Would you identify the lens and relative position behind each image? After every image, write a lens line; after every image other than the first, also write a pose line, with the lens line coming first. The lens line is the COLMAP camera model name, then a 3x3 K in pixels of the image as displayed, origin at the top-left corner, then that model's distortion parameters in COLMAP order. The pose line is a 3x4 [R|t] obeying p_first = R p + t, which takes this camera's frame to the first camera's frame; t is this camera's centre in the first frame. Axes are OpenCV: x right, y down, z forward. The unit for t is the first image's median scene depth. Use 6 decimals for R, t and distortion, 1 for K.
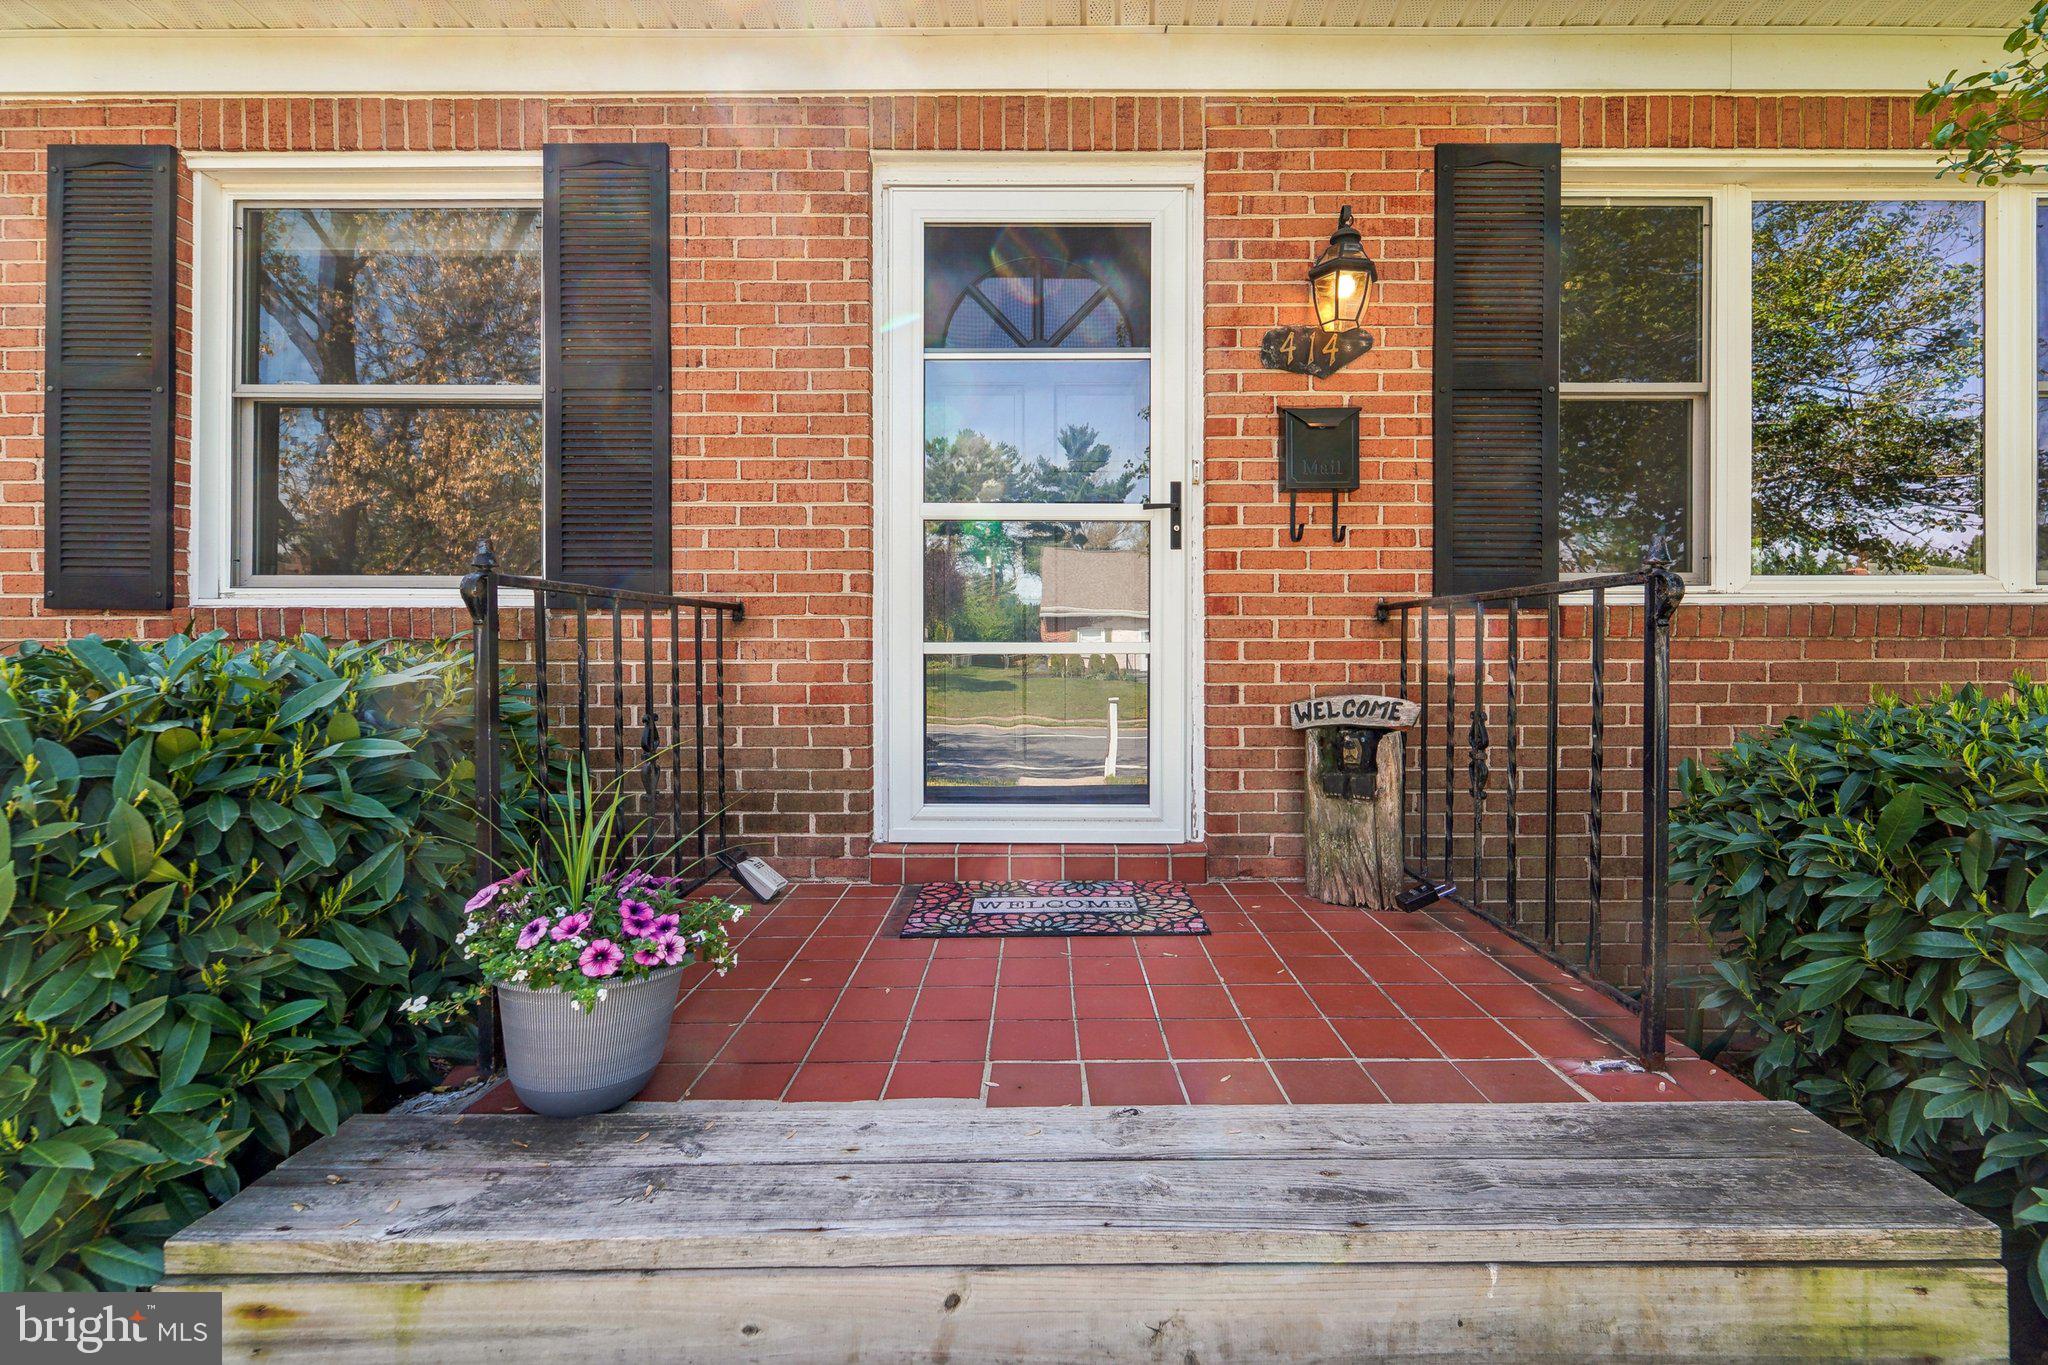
lens RADIAL K [[931.2, 0, 1024.0], [0, 931.2, 682.5], [0, 0, 1]] dist [-0.000181, -0.000071]
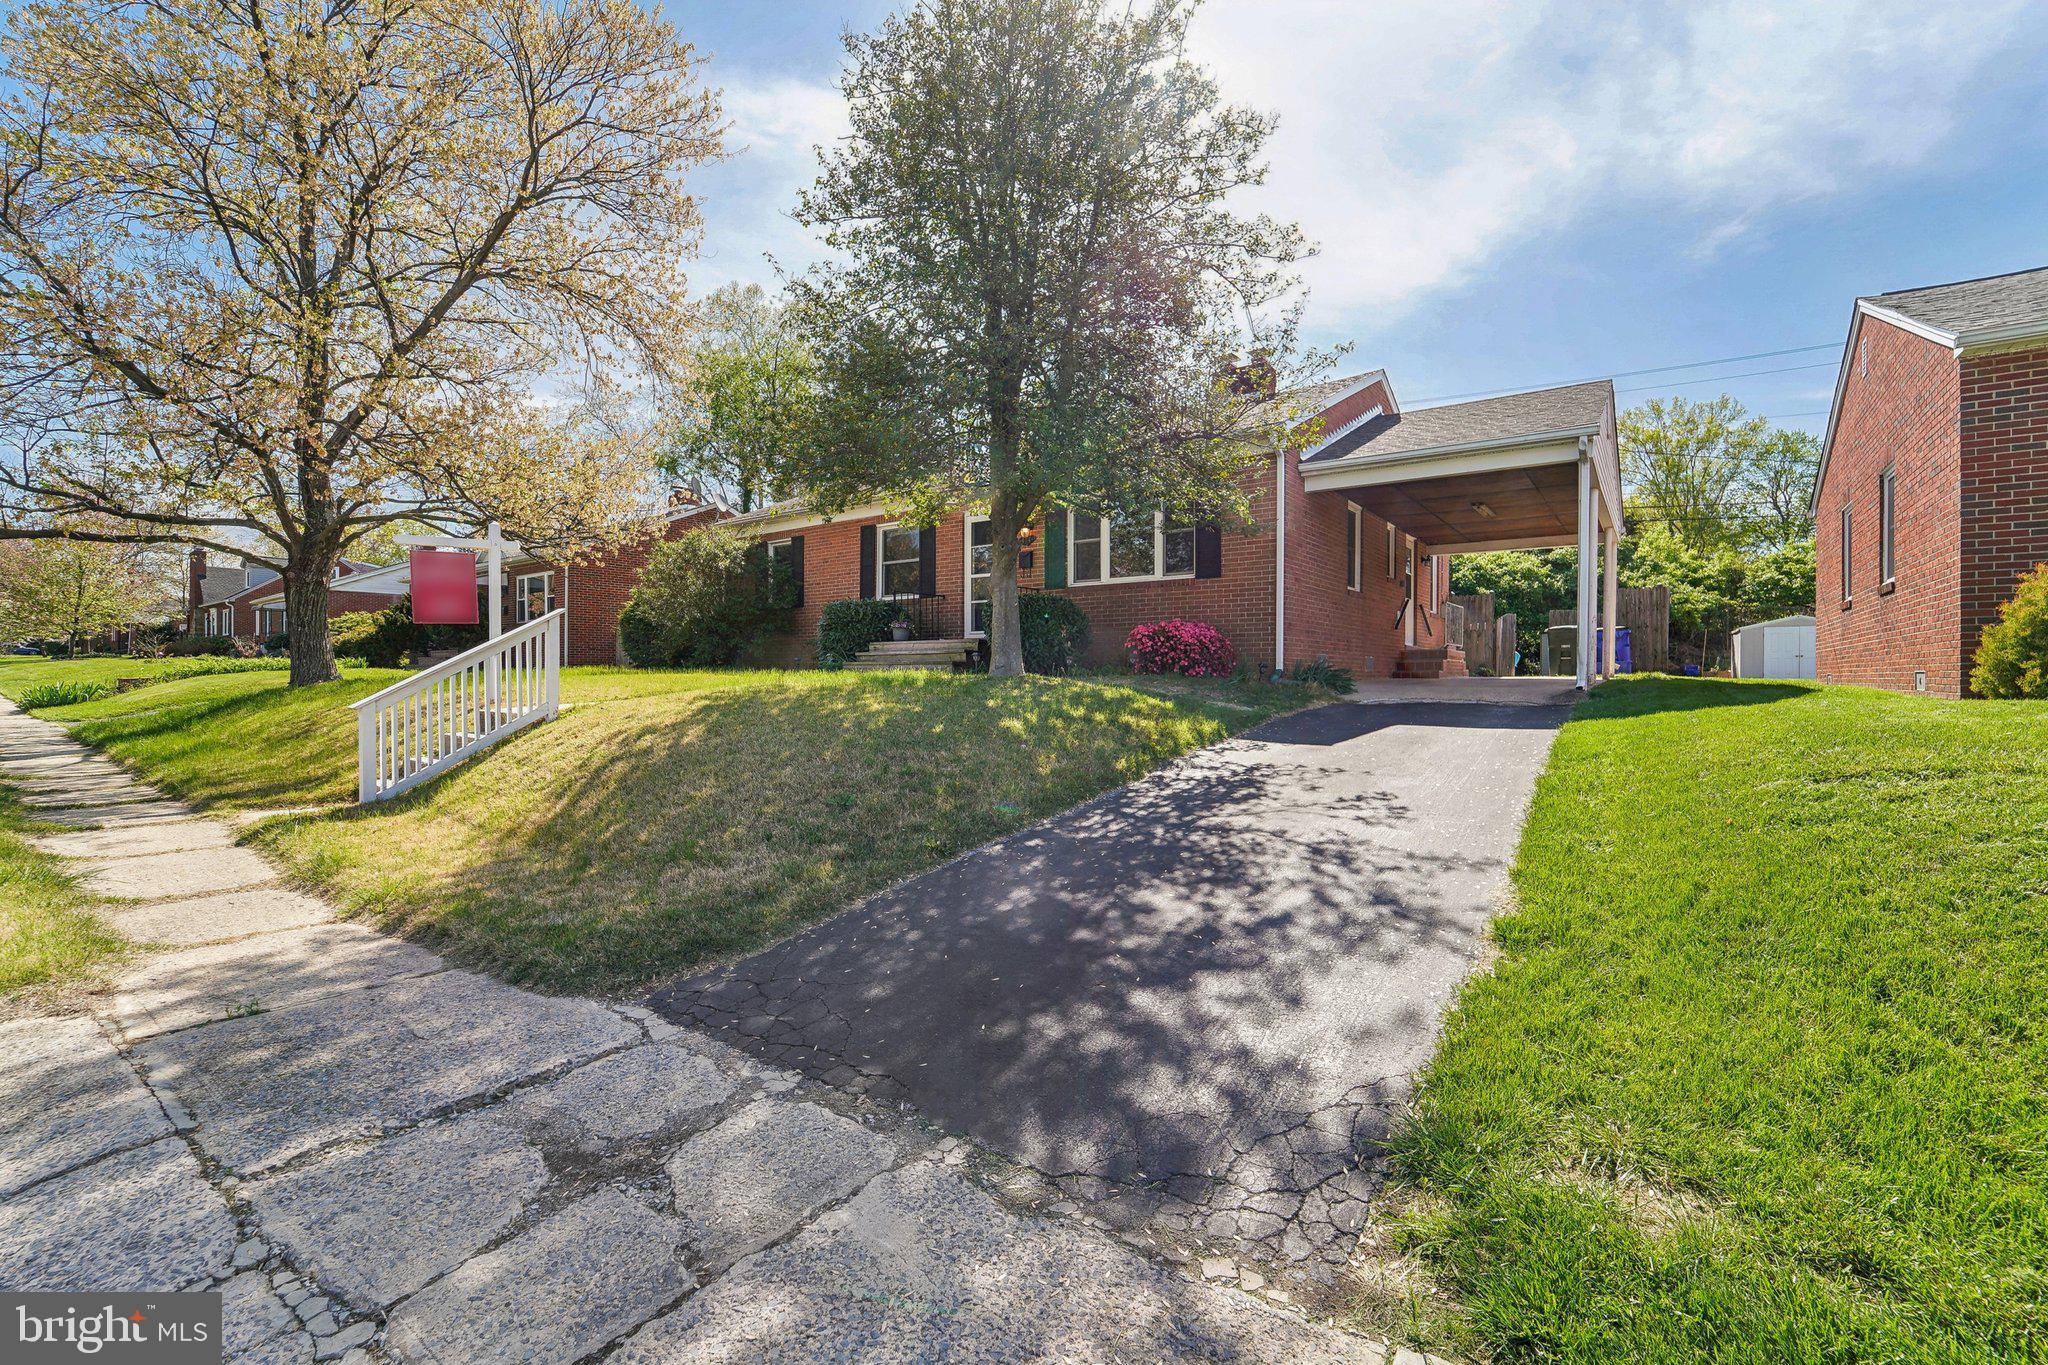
lens RADIAL K [[931.2, 0, 1024.0], [0, 931.2, 682.5], [0, 0, 1]] dist [-0.000181, -0.000071]
pose [[0.785325, 0.006760, -0.619047, 3.491327], [-0.001113, 0.999954, 0.009507, 0.377926], [0.619083, -0.006777, 0.785296, -3.058914]]
